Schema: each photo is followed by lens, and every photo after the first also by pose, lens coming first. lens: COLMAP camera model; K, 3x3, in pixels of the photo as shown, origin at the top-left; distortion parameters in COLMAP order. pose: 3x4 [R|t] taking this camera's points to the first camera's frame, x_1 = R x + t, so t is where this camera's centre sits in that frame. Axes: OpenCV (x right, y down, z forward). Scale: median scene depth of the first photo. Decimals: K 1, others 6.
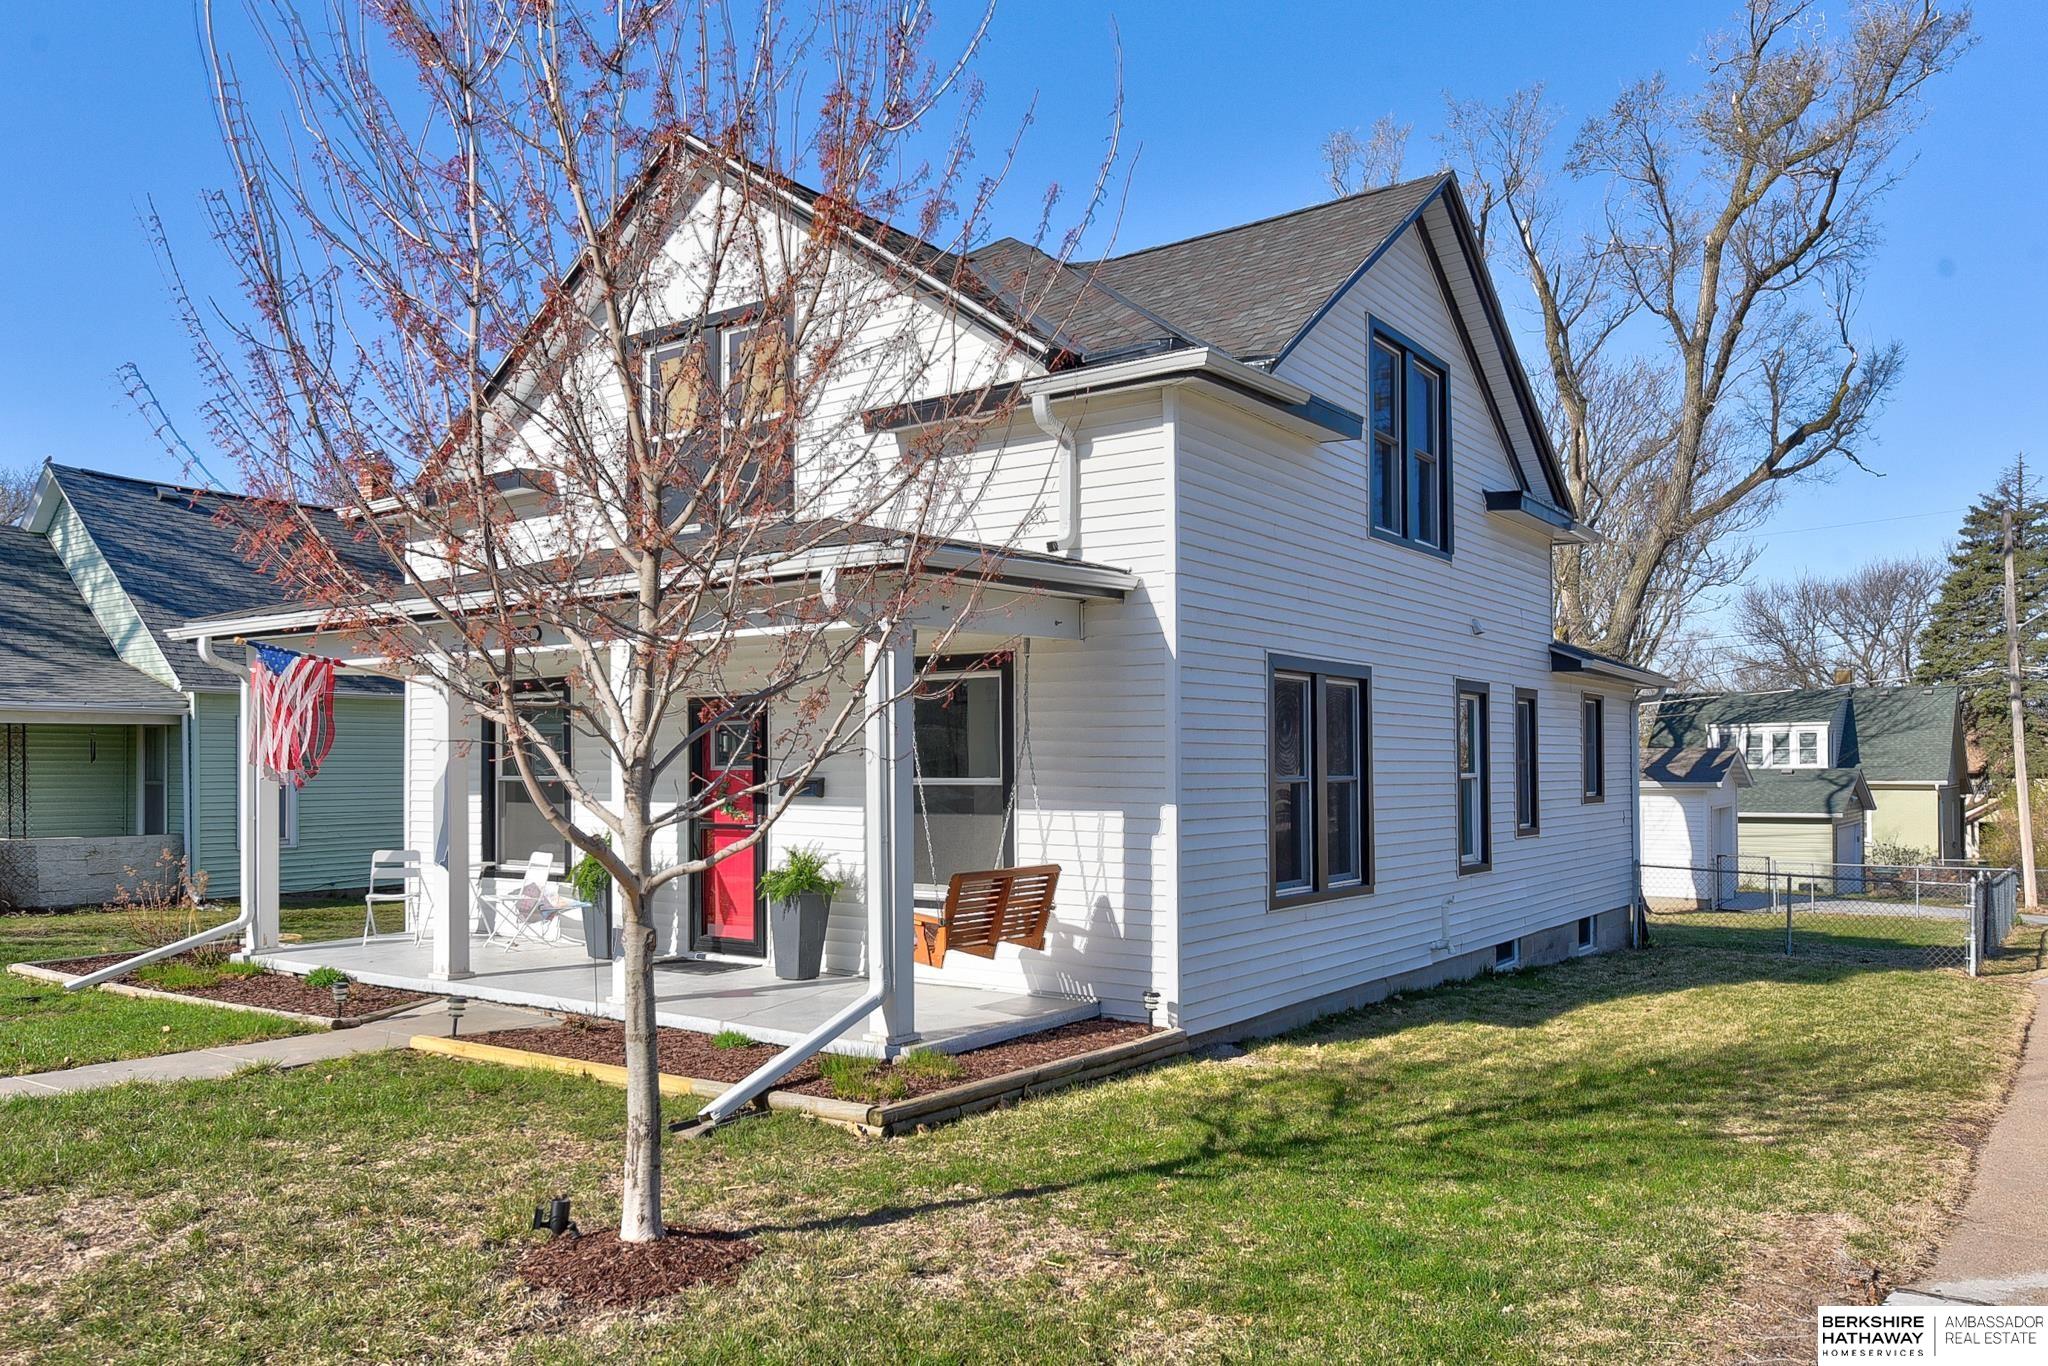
lens RADIAL K [[1506.8, 0, 1019.7], [0, 1506.8, 676.3], [0, 0, 1]] dist [-0.013244, -0.004683]
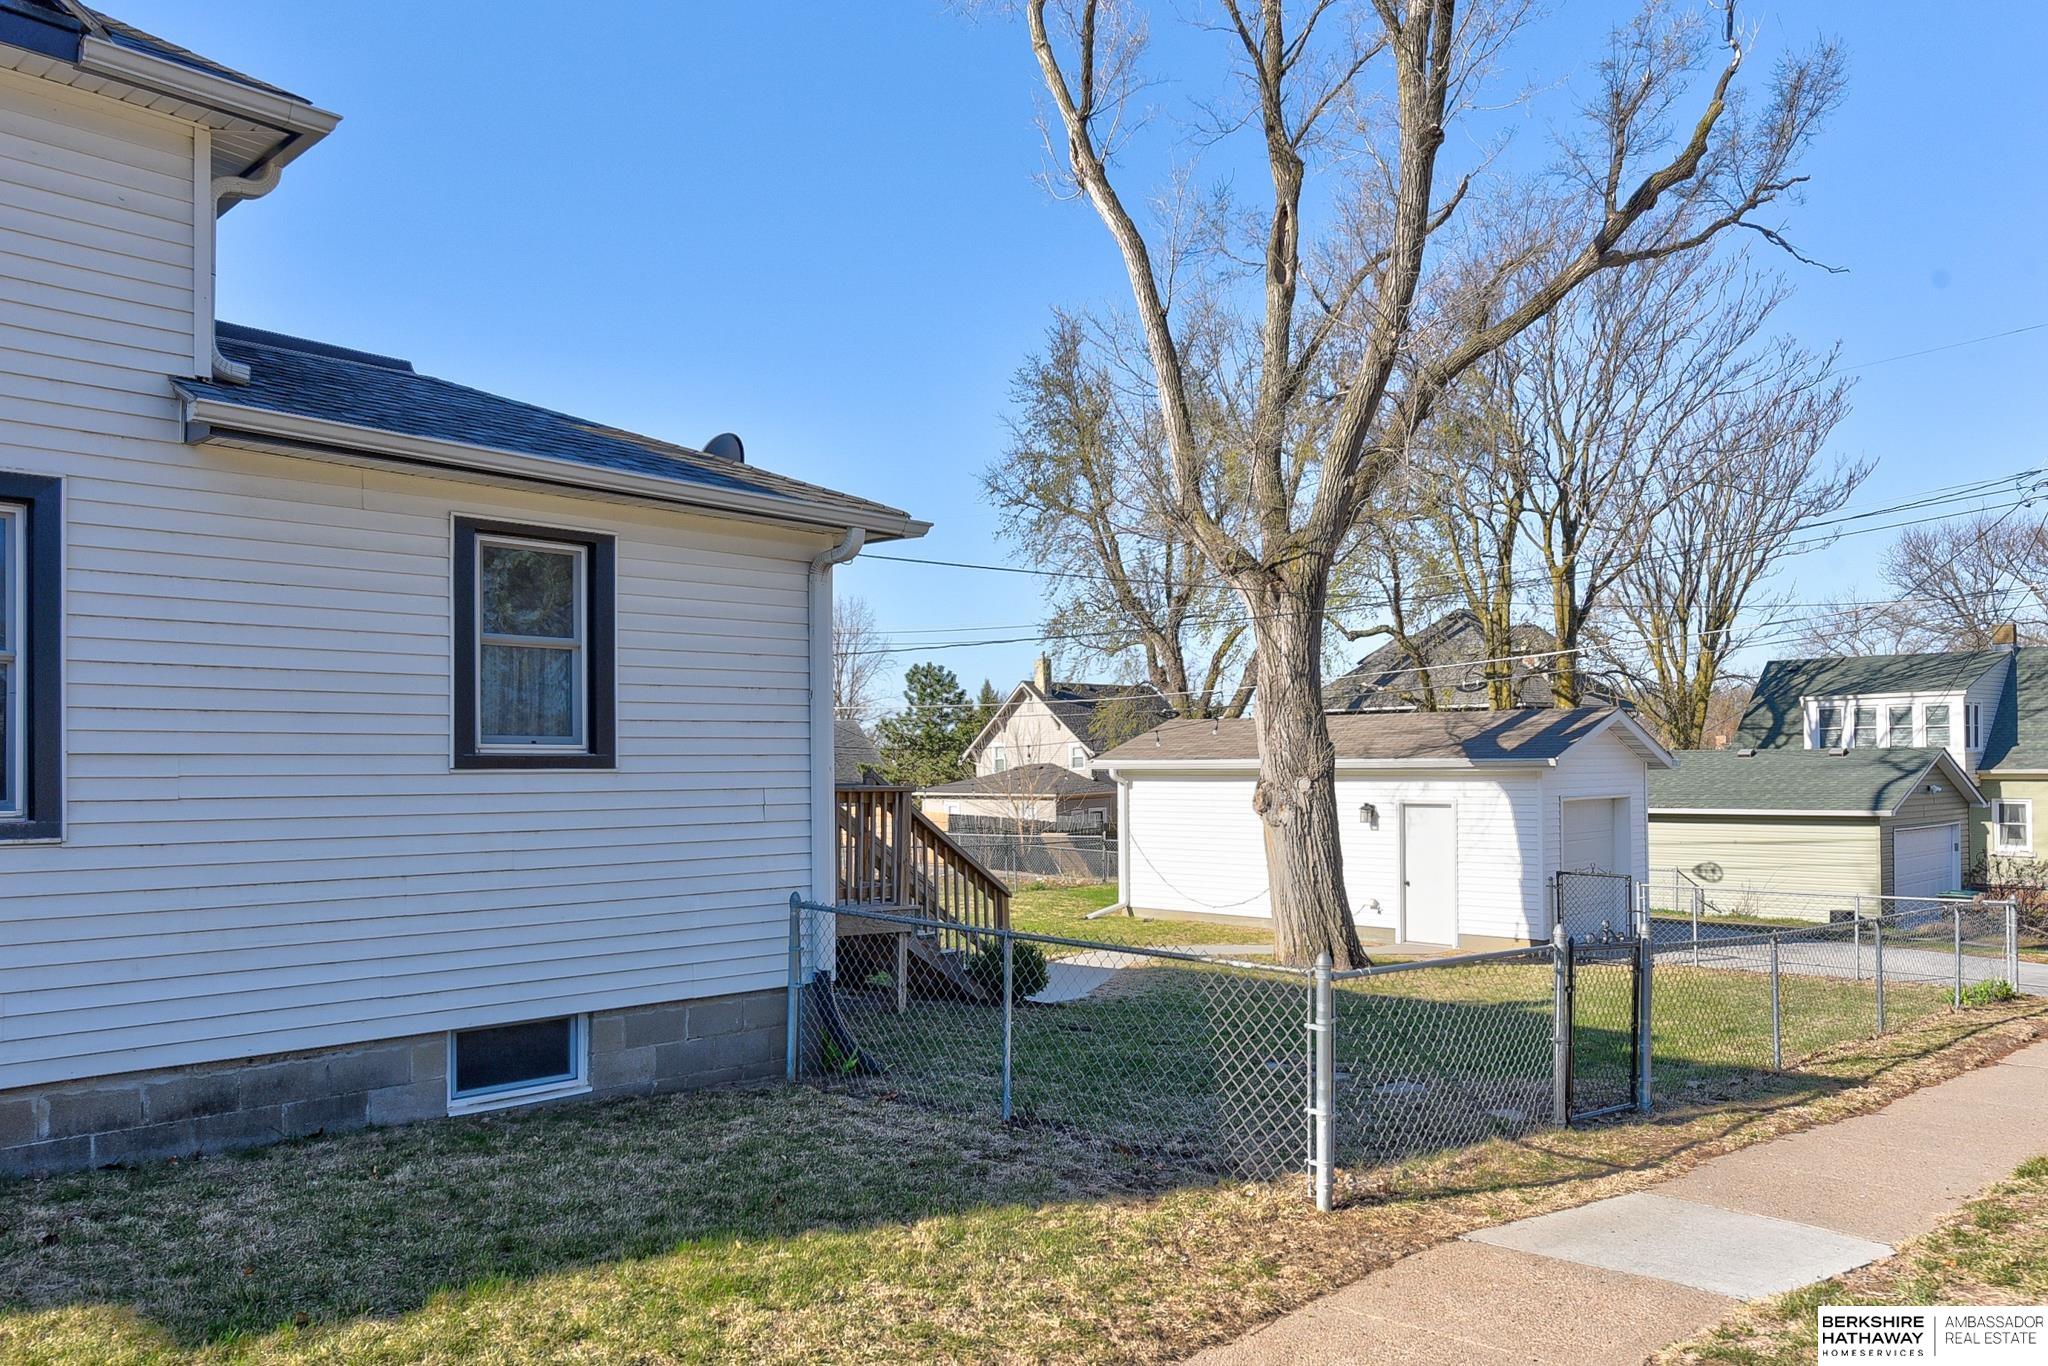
lens RADIAL K [[1506.8, 0, 1022.3], [0, 1506.8, 686.7], [0, 0, 1]] dist [-0.013244, -0.004683]
pose [[0.987164, -0.013449, -0.159142, 0.192462], [0.014143, 0.999895, 0.003229, 0.019436], [0.159082, -0.005439, 0.987250, 0.185786]]
